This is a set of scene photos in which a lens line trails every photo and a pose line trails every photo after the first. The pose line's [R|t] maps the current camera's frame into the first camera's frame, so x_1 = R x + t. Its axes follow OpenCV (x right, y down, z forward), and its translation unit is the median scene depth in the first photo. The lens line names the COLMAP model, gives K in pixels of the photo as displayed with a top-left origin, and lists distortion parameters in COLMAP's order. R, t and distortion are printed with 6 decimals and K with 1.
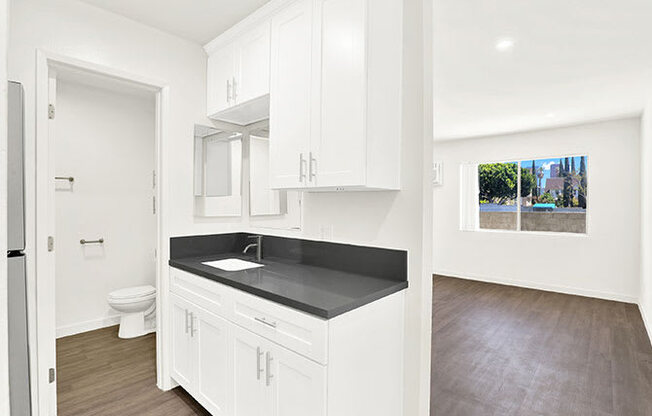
lens RADIAL K [[314.8, 0, 324.2], [0, 314.8, 205.4], [0, 0, 1]] dist [-0.032739, 0.001188]
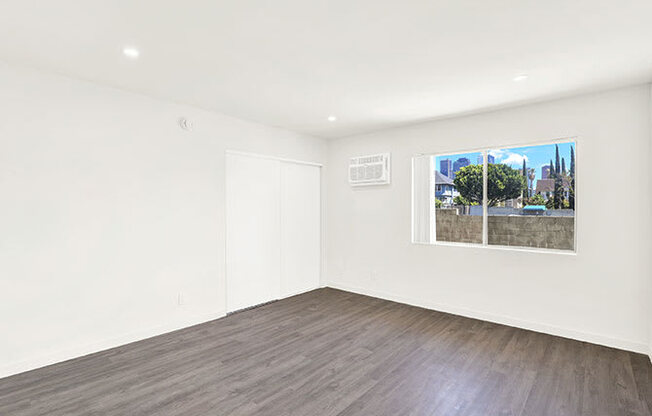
lens RADIAL K [[314.8, 0, 325.4], [0, 314.8, 206.9], [0, 0, 1]] dist [-0.032739, 0.001188]
pose [[0.999751, -0.005672, 0.021560, 0.236019], [0.005753, 0.999976, -0.003737, -0.007990], [-0.021538, 0.003860, 0.999761, 0.270471]]
